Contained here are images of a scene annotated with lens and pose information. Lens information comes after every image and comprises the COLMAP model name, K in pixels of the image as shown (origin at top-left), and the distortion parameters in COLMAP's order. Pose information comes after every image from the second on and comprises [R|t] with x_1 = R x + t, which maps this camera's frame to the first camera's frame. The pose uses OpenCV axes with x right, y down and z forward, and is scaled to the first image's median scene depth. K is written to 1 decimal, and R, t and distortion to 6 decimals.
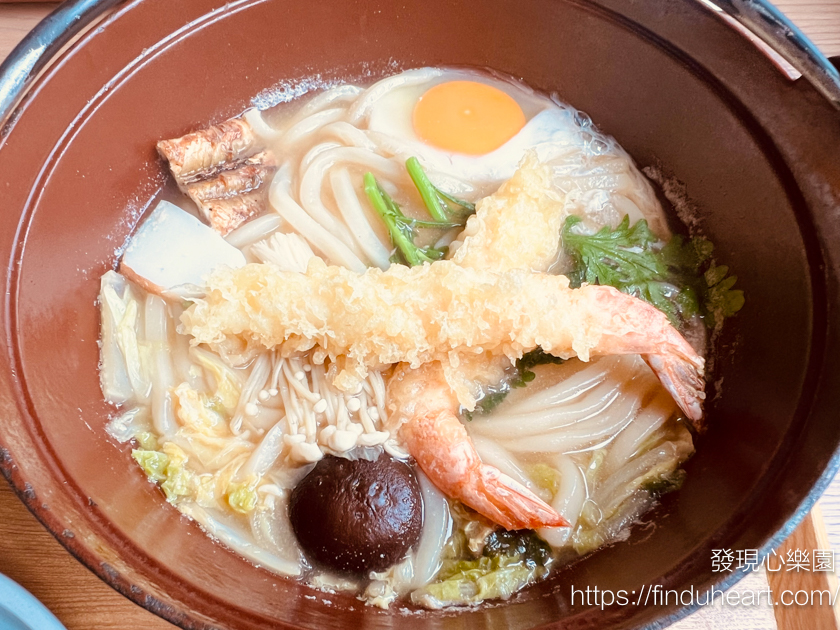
lens RADIAL K [[761.6, 0, 385.5], [0, 761.6, 315.2], [0, 0, 1]] dist [-0.012499, -0.005488]
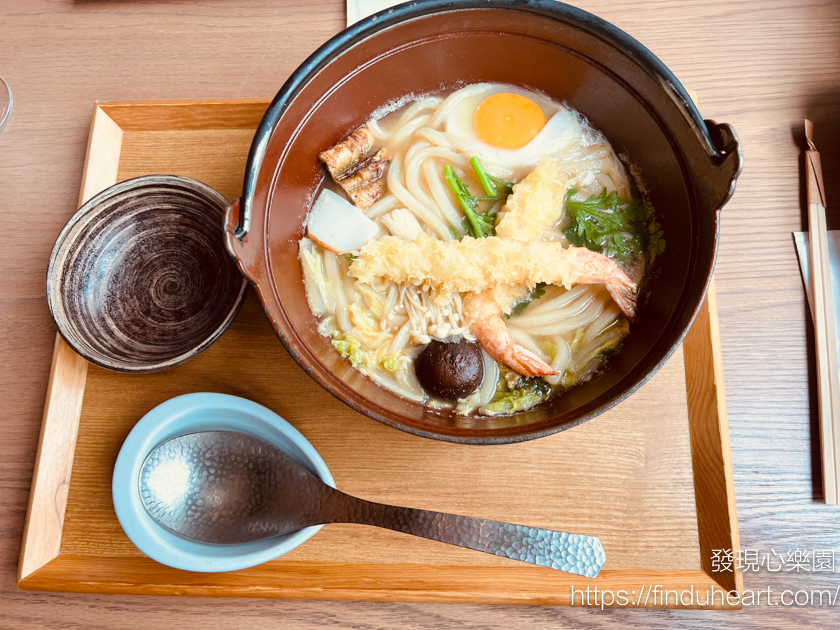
lens RADIAL K [[631.3, 0, 420.0], [0, 631.3, 315.0], [0, 0, 1]] dist [0.004324, -0.000474]
pose [[0.998273, -0.026914, -0.052211, -0.023557], [0.036955, 0.978669, 0.202092, -0.189828], [0.045658, -0.203673, 0.977974, -0.509729]]
